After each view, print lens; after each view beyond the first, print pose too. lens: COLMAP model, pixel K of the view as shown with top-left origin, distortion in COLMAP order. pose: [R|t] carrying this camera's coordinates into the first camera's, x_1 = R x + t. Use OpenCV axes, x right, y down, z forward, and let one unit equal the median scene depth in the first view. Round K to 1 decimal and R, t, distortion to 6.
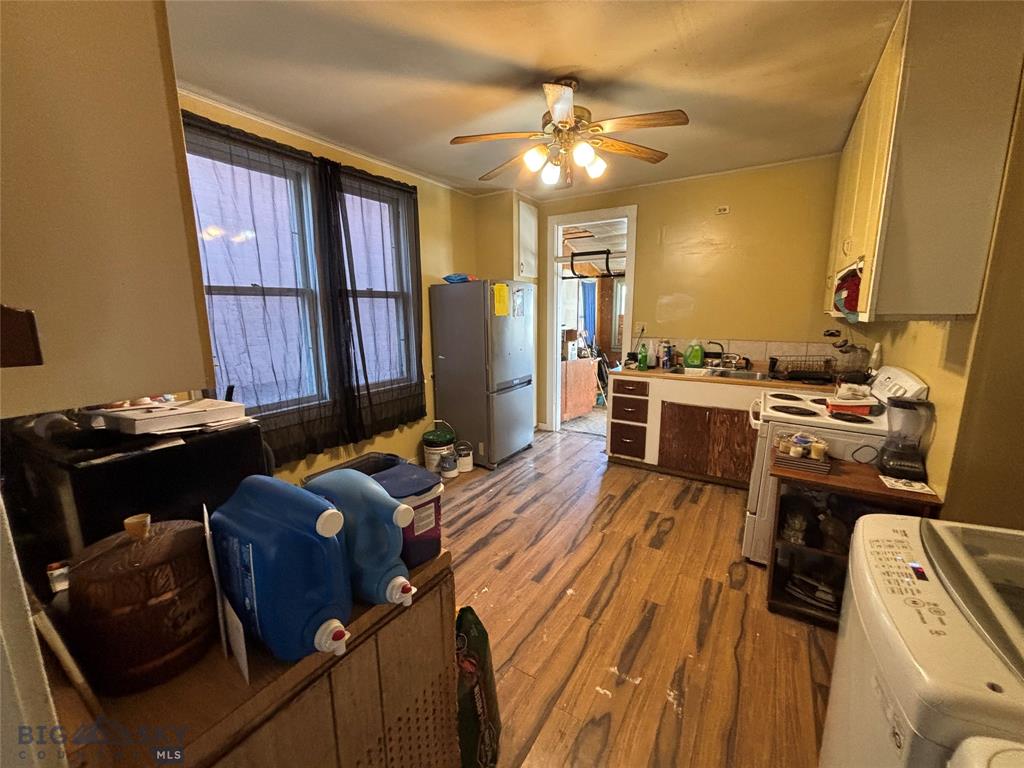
lens RADIAL K [[415.0, 0, 511.2], [0, 415.0, 380.9], [0, 0, 1]] dist [-0.000878, 0.000489]
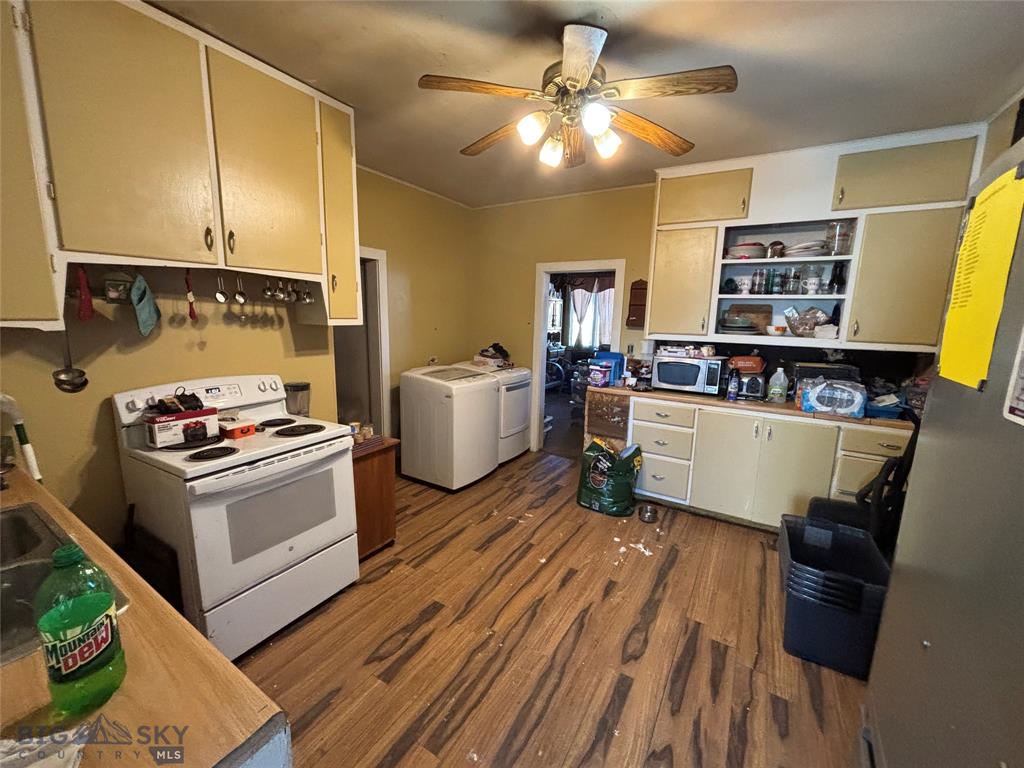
lens RADIAL K [[415.0, 0, 506.6], [0, 415.0, 383.1], [0, 0, 1]] dist [-0.000878, 0.000489]
pose [[-0.999882, -0.011555, -0.010147, 0.249063], [-0.014327, 0.939722, 0.341638, -0.342720], [0.005588, 0.341743, -0.939777, 1.835950]]
